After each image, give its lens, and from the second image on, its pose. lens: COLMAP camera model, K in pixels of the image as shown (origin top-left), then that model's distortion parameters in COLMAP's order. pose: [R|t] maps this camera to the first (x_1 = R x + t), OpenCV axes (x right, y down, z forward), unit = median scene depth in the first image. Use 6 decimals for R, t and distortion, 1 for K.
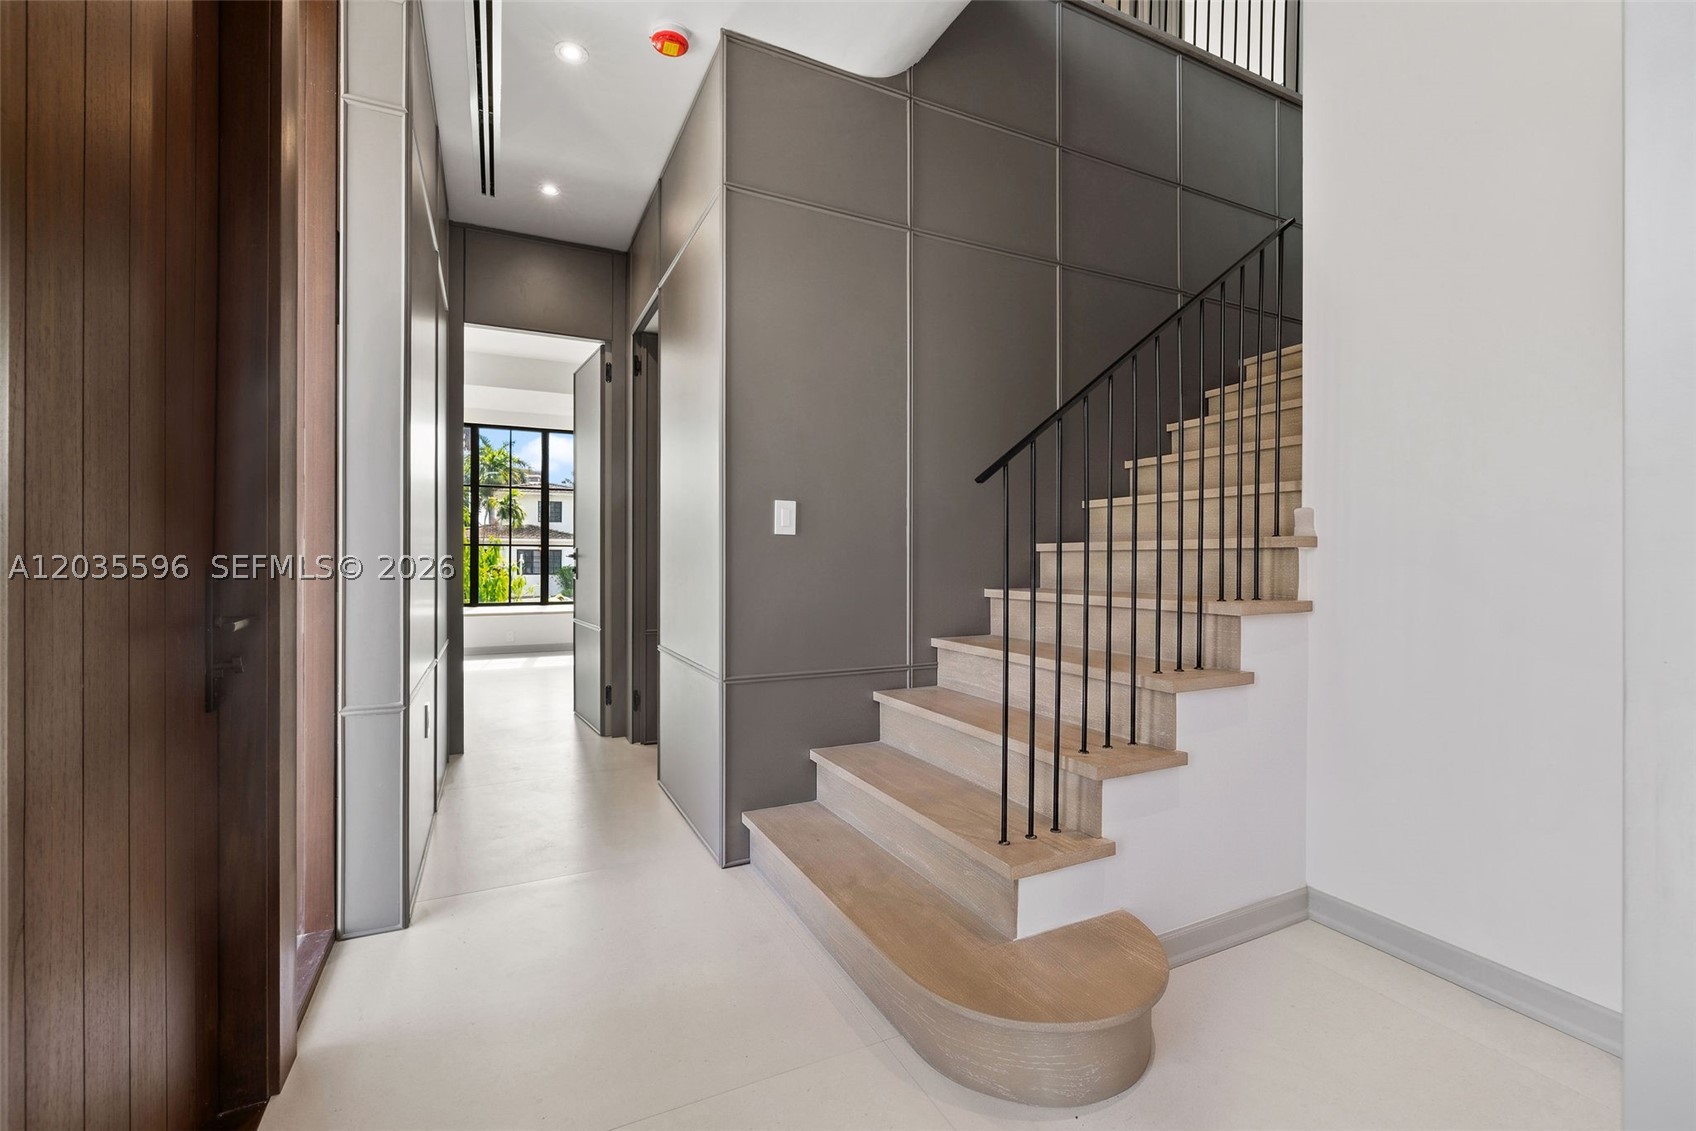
lens RADIAL K [[722.1, 0, 839.5], [0, 722.1, 555.8], [0, 0, 1]] dist [-0.001559, -0.000323]
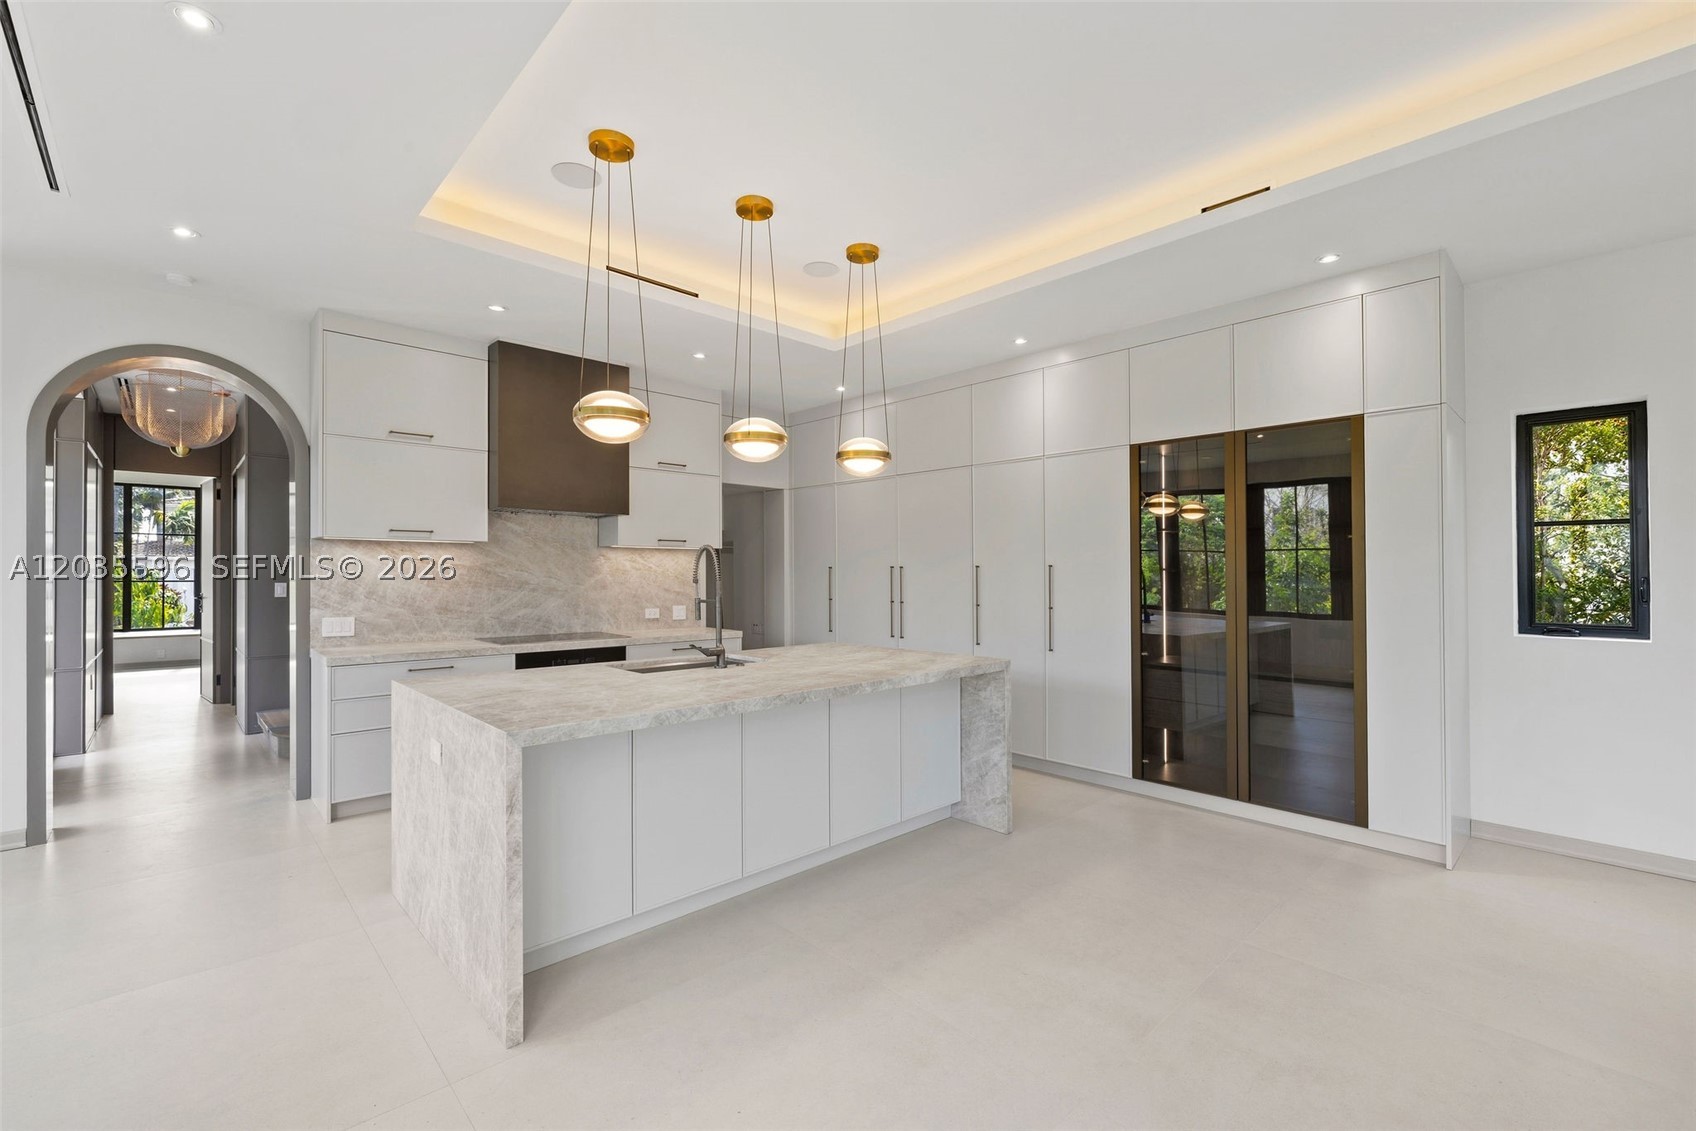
lens RADIAL K [[722.1, 0, 847.2], [0, 722.1, 568.6], [0, 0, 1]] dist [-0.001559, -0.000323]
pose [[0.952373, -0.000278, 0.304936, 0.929233], [0.000400, 1.000000, -0.000340, -0.116812], [-0.304936, 0.000446, 0.952373, -1.749831]]
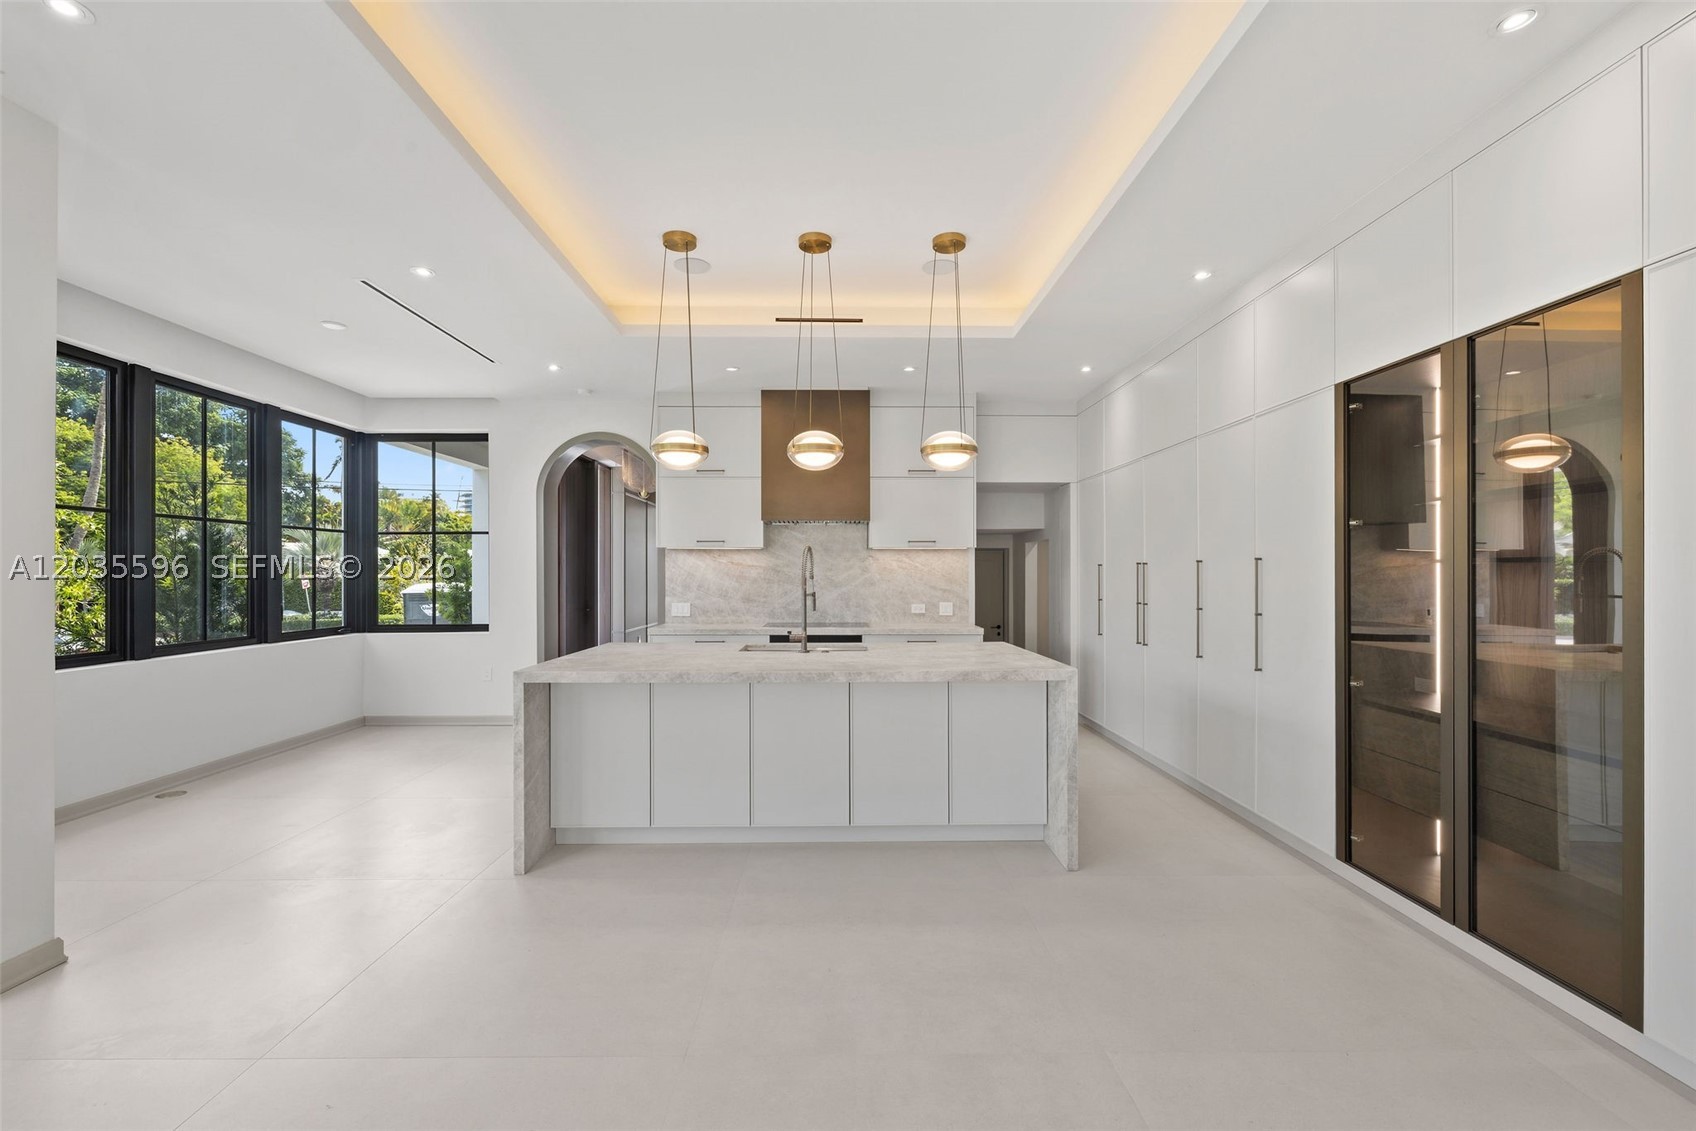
lens RADIAL K [[722.1, 0, 844.1], [0, 722.1, 572.9], [0, 0, 1]] dist [-0.001559, -0.000323]
pose [[0.907362, -0.005420, -0.420316, 1.800396], [0.006316, 0.999980, 0.000740, -0.104054], [0.420303, -0.003326, 0.907378, -1.758678]]
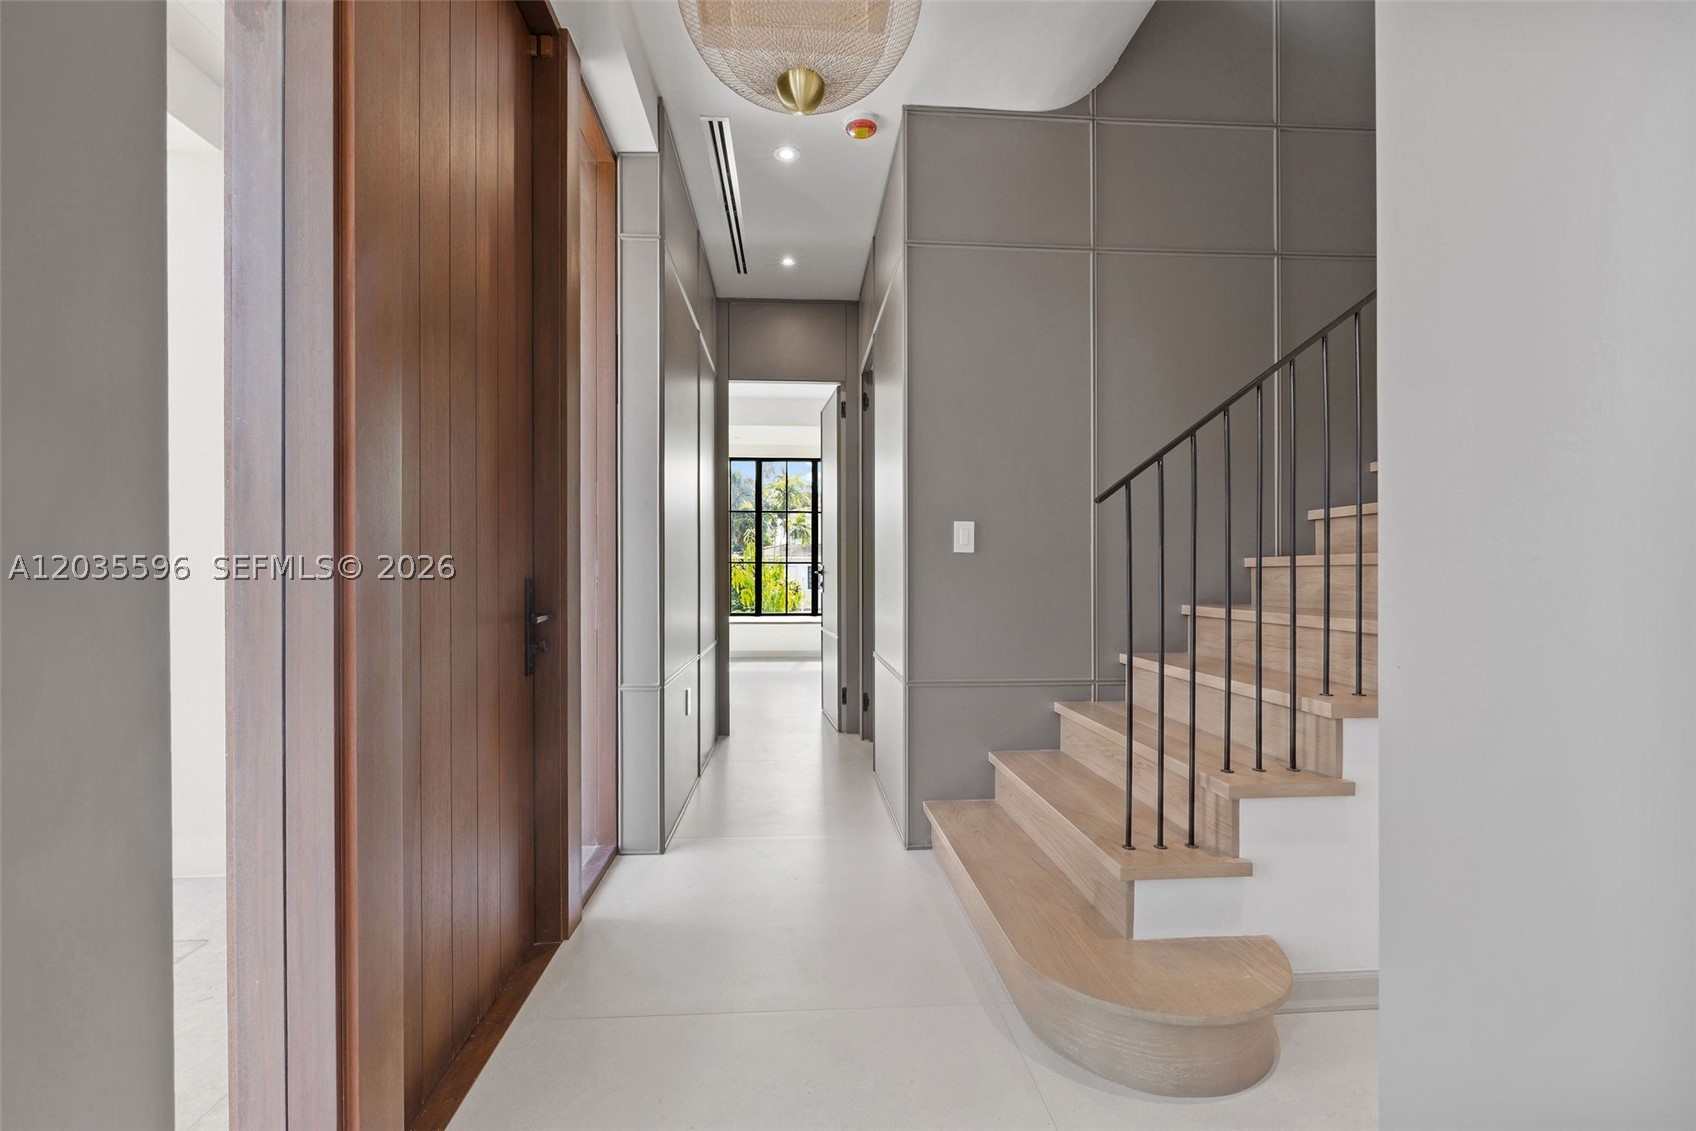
lens RADIAL K [[722.1, 0, 833.4], [0, 722.1, 573.7], [0, 0, 1]] dist [-0.001559, -0.000323]
pose [[0.924935, -0.001791, -0.380121, 0.147779], [0.002757, 0.999994, 0.001995, -0.000313], [0.380115, -0.002893, 0.924935, -0.079249]]
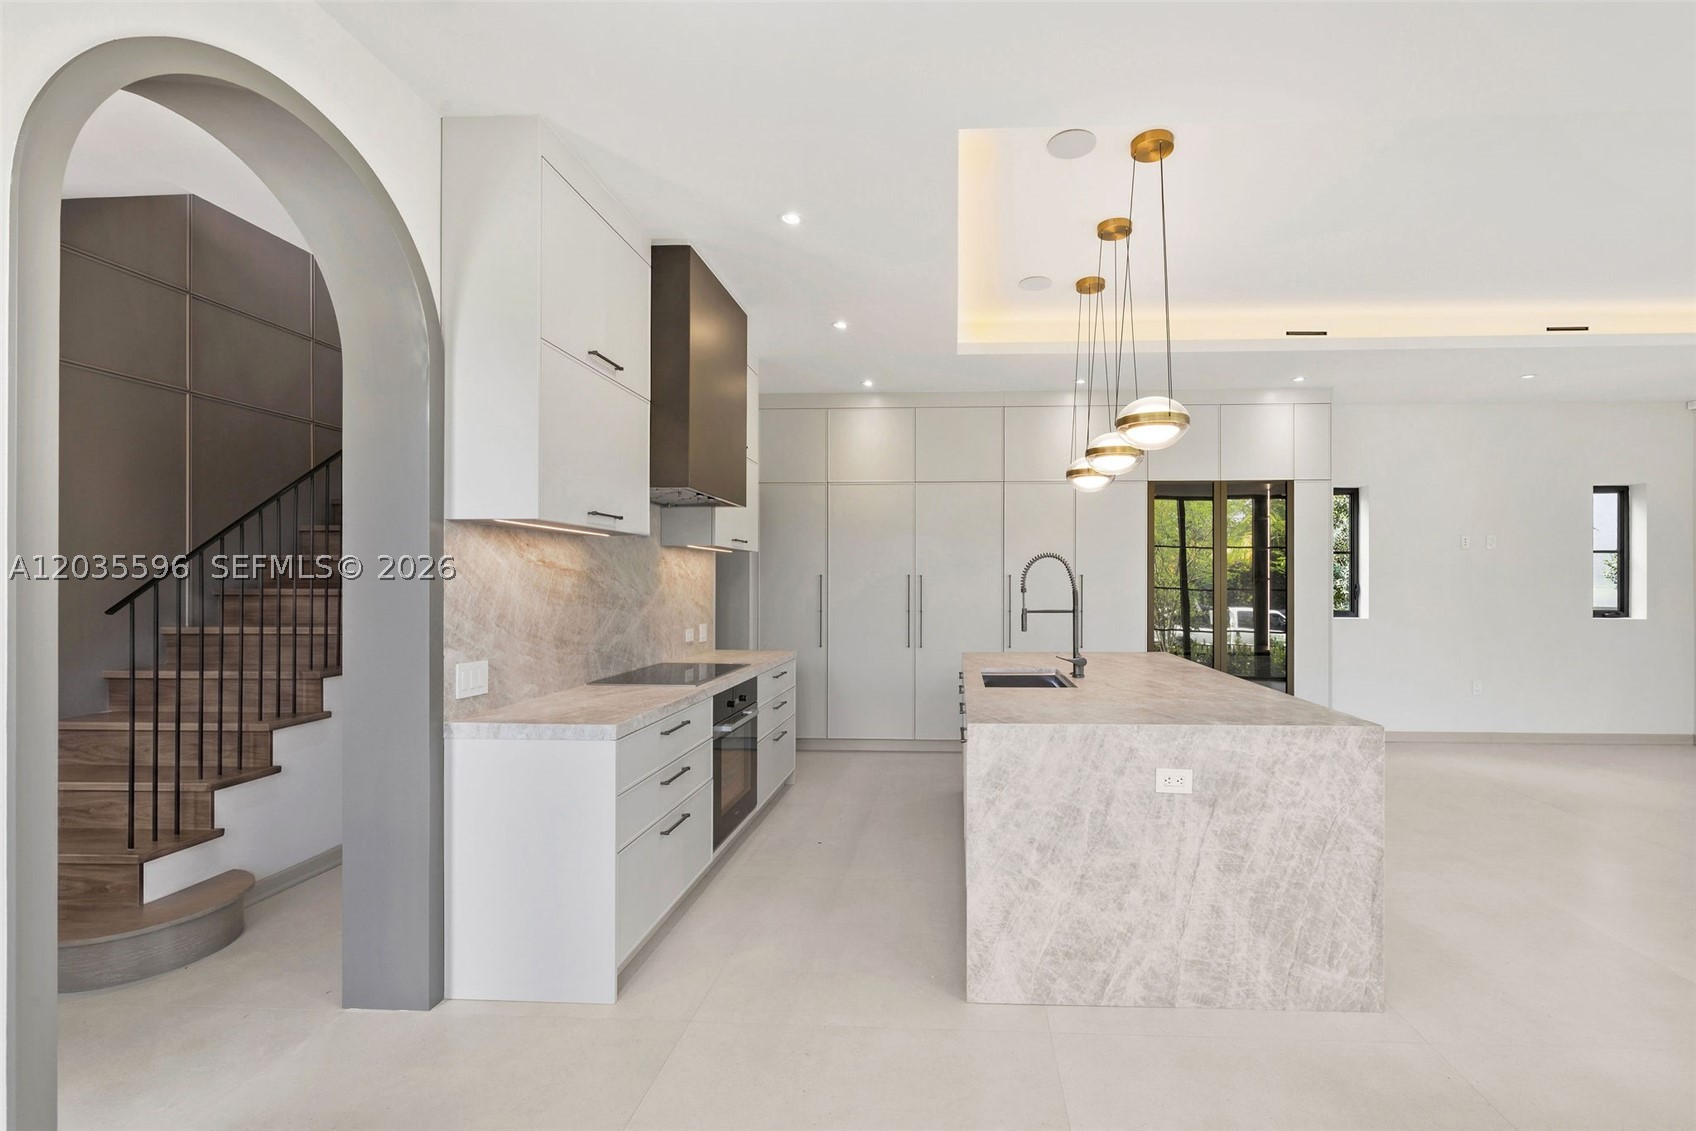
lens RADIAL K [[755.8, 0, 921.2], [0, 755.8, 583.9], [0, 0, 1]] dist [-0.000115, -0.001199]
pose [[0.468787, -0.005234, 0.883296, -0.238066], [-0.001947, 0.999974, 0.006959, -0.113870], [-0.883309, -0.004982, 0.468765, -0.795763]]
